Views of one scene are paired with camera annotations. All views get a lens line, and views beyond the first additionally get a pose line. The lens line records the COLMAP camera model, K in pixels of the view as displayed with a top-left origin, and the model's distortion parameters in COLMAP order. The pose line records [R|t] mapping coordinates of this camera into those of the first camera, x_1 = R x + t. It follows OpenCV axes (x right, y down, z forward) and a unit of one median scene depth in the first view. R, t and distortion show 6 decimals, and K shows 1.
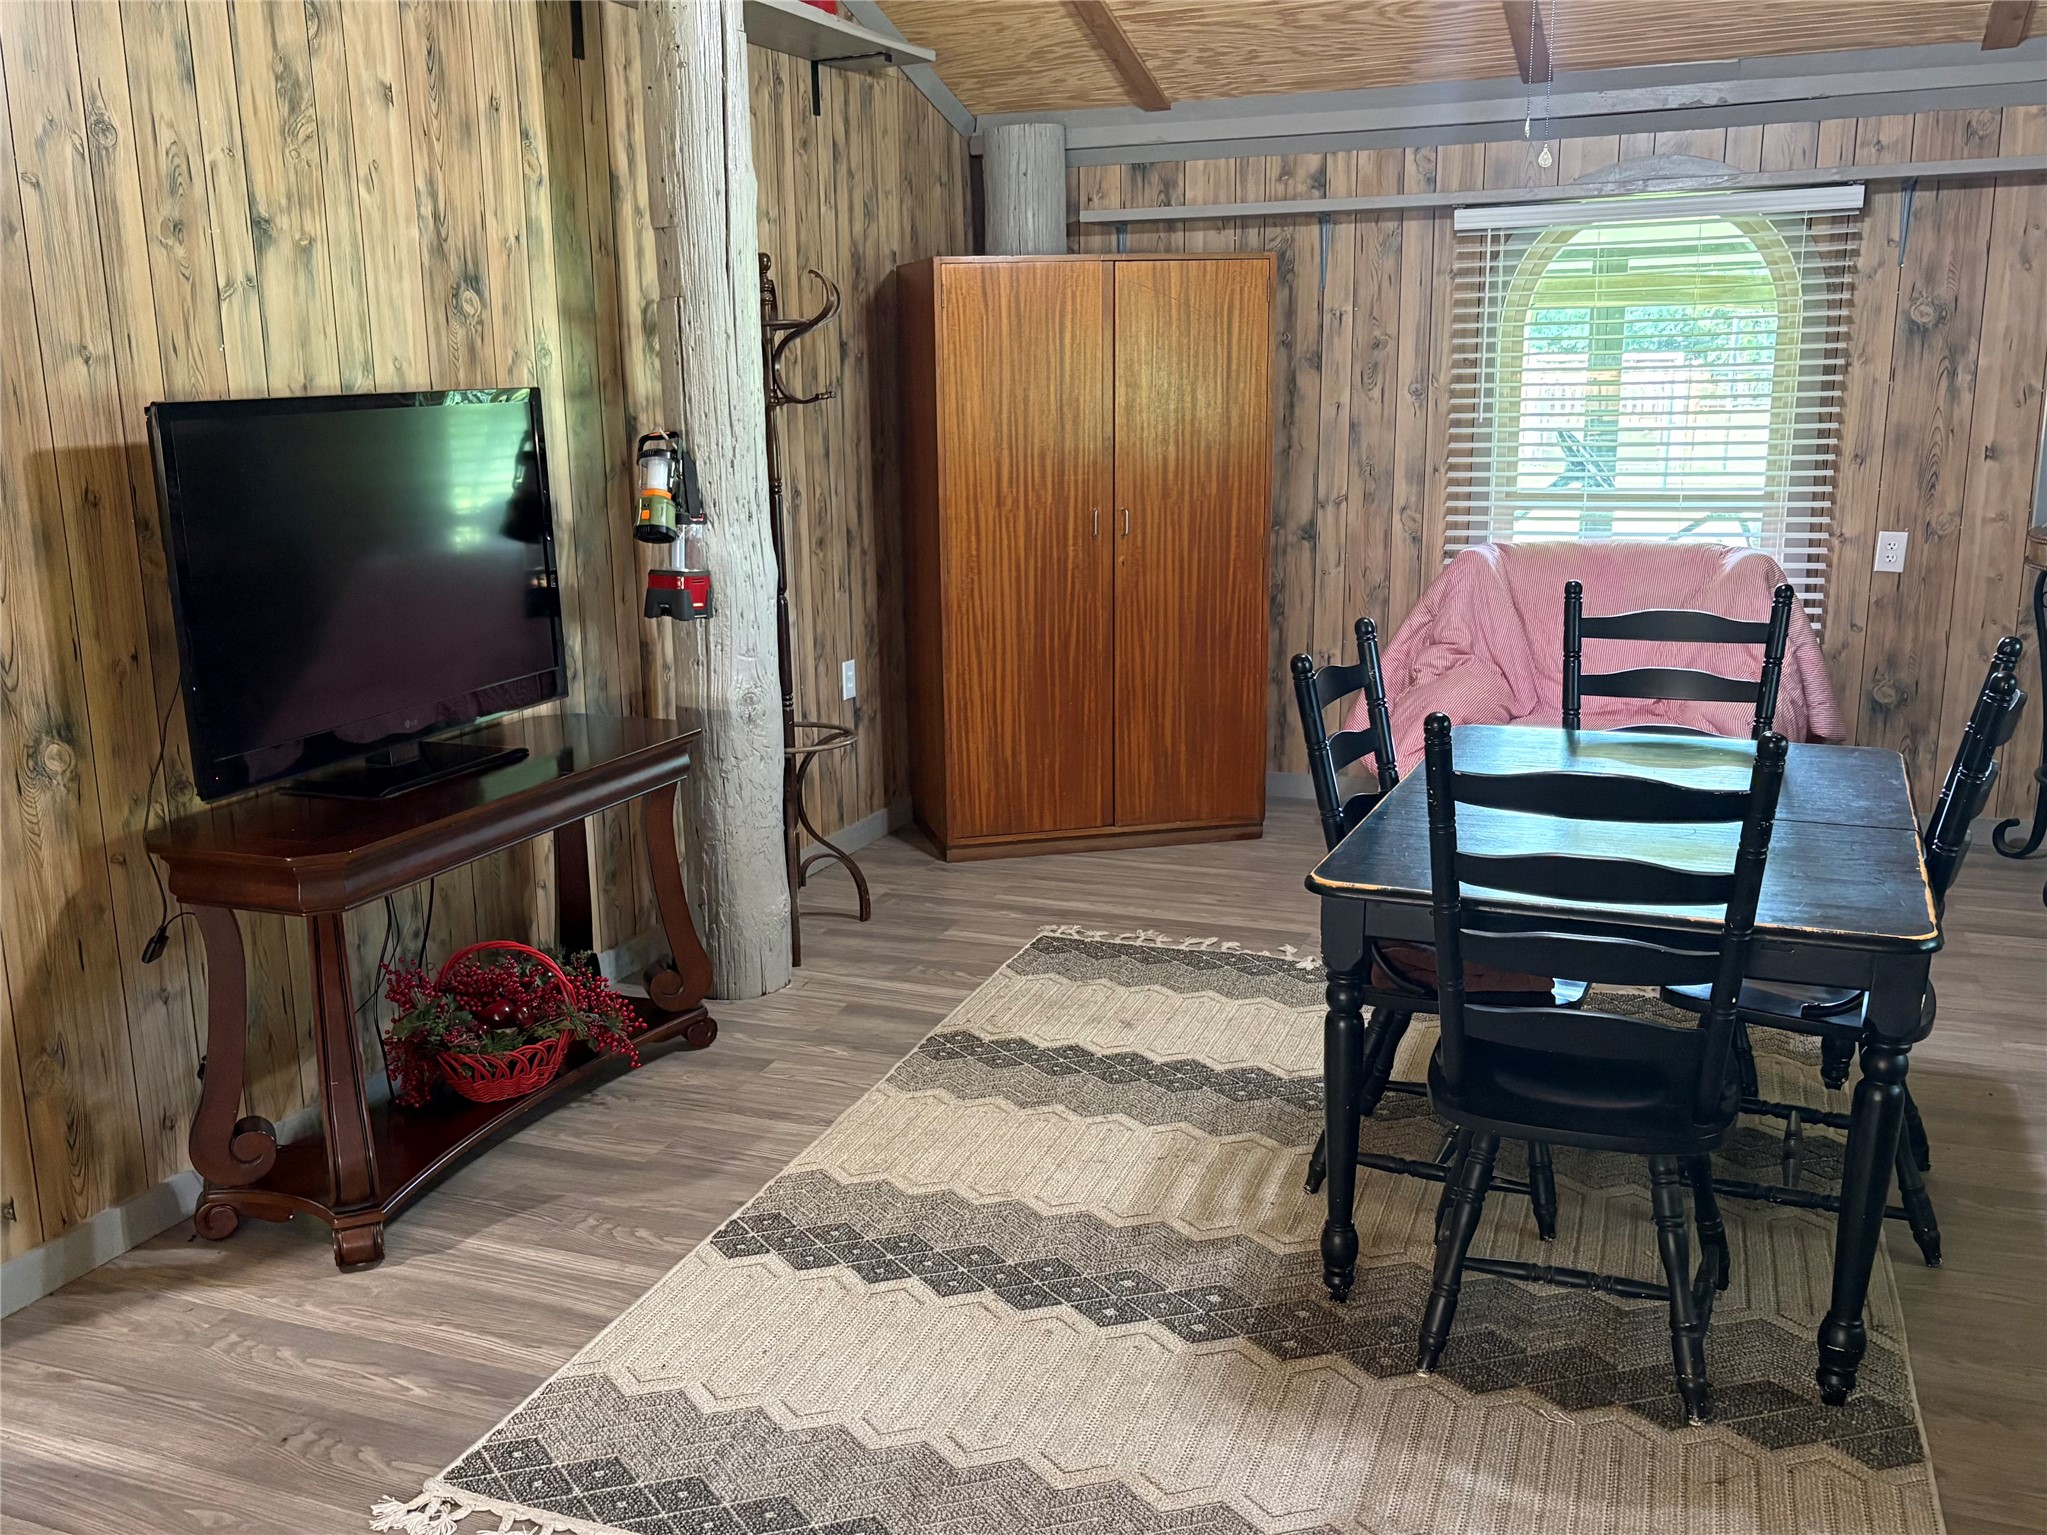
lens RADIAL K [[1734.4, 0, 1023.5], [0, 1734.4, 767.5], [0, 0, 1]] dist [0.038538, -0.008380]
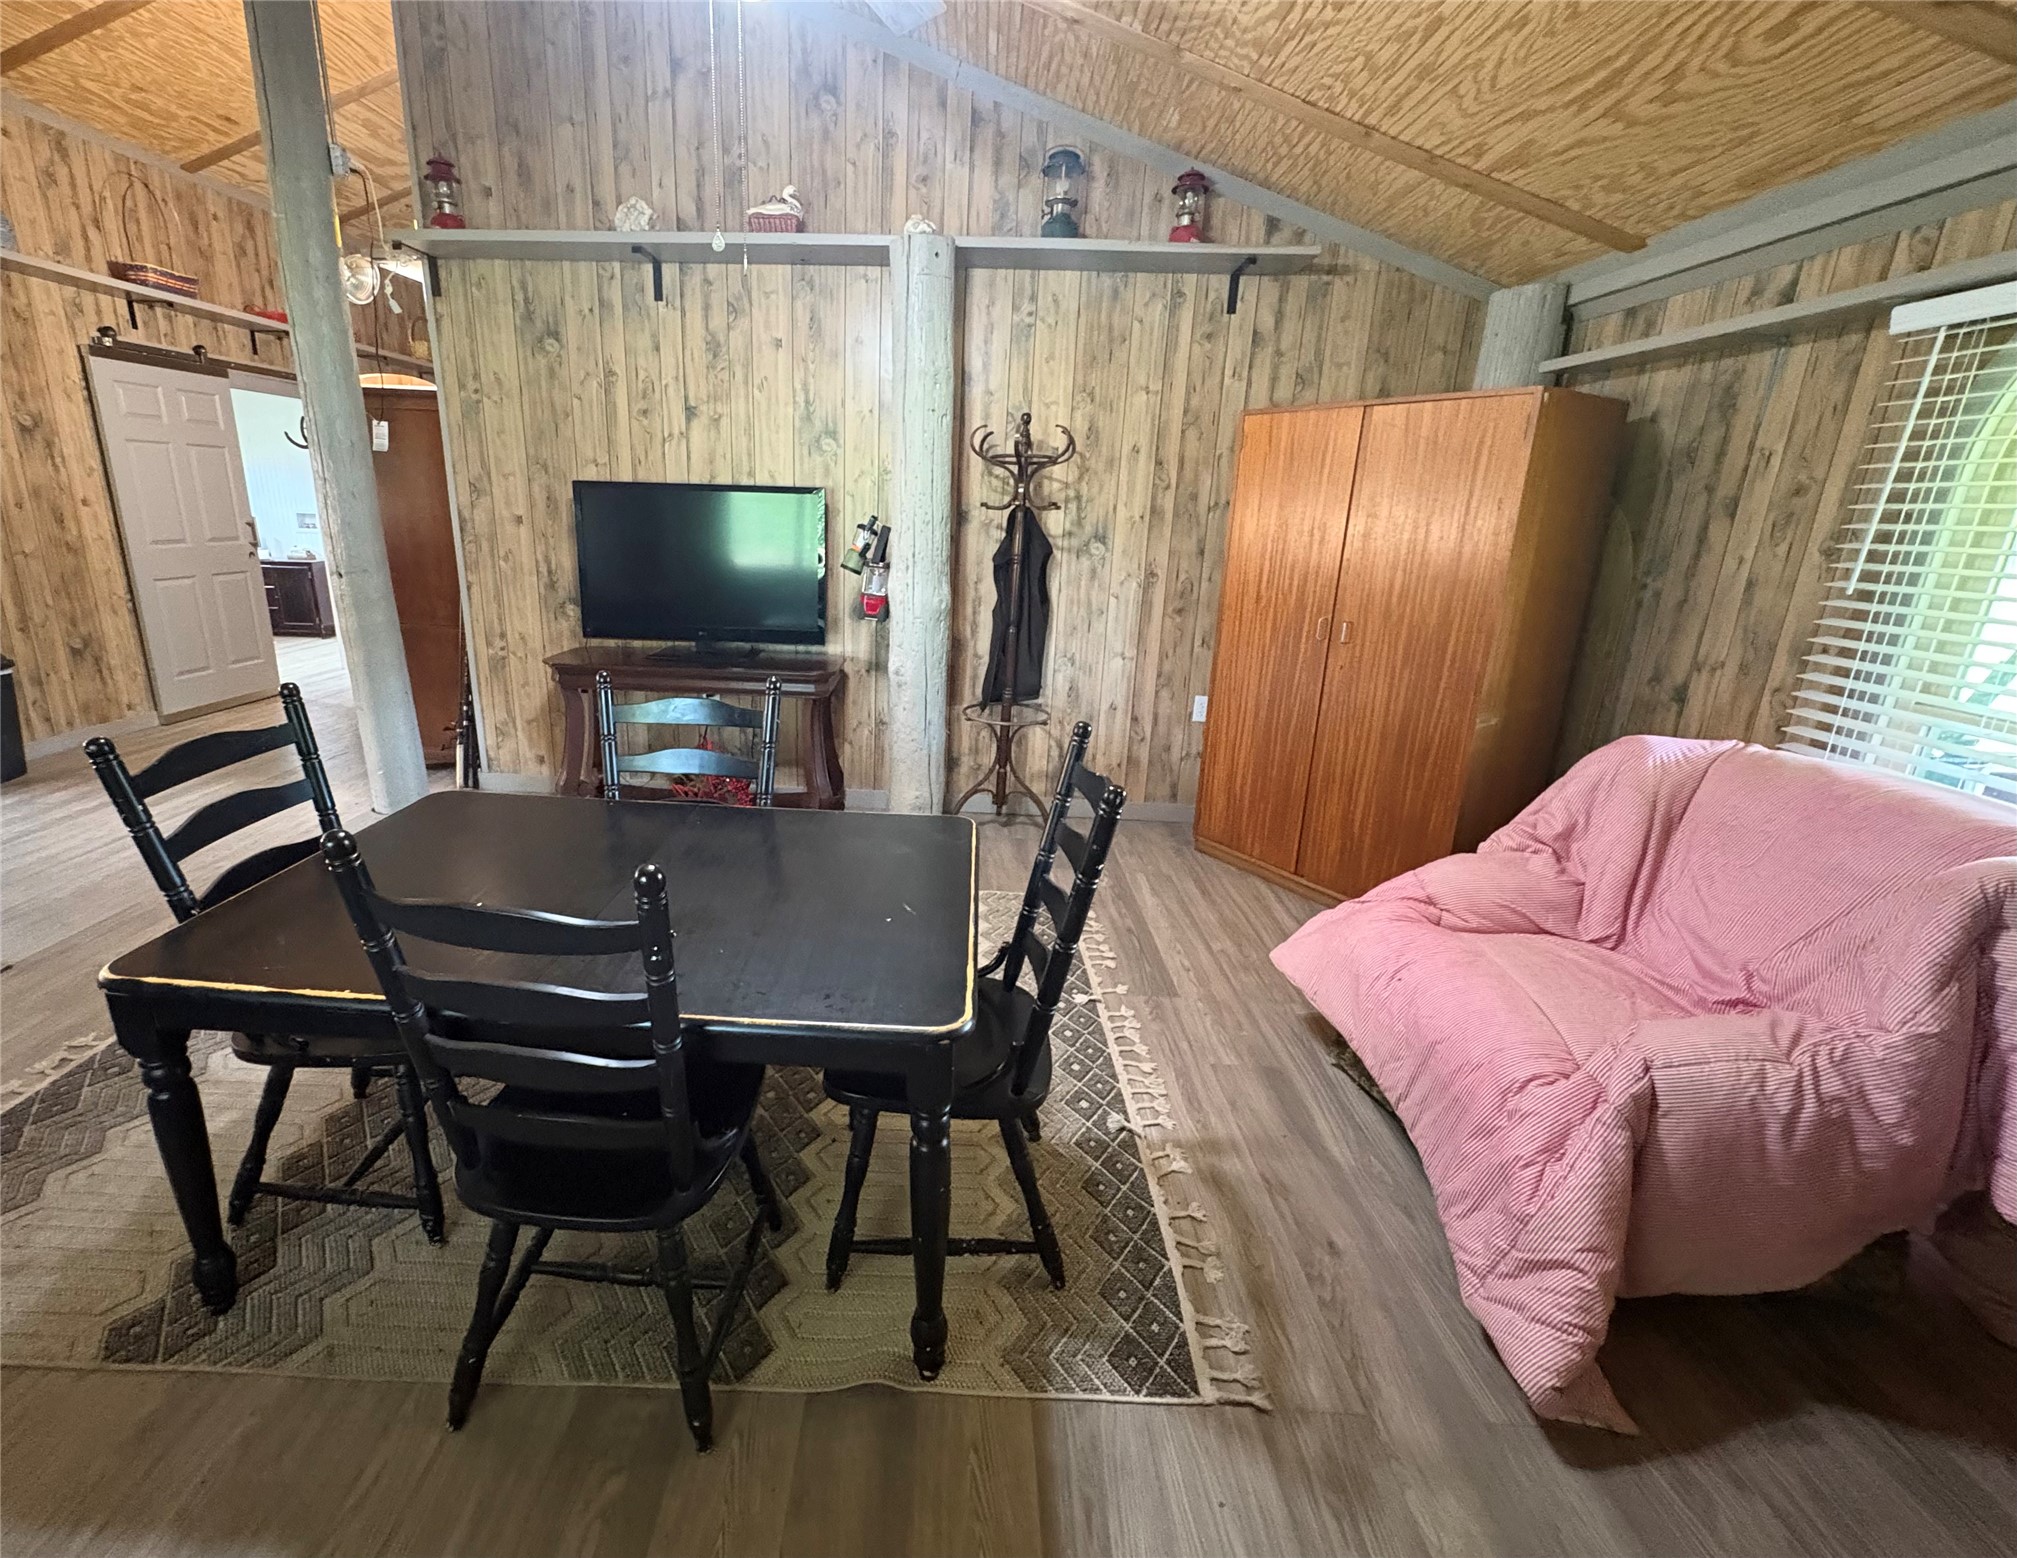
lens RADIAL K [[872.3, 0, 1004.4], [0, 872.3, 757.3], [0, 0, 1]] dist [0.000474, -0.000305]
pose [[0.371258, 0.290724, -0.881843, 0.524759], [-0.248375, 0.946206, 0.207376, -0.128675], [0.894694, 0.142037, 0.423495, 0.564223]]
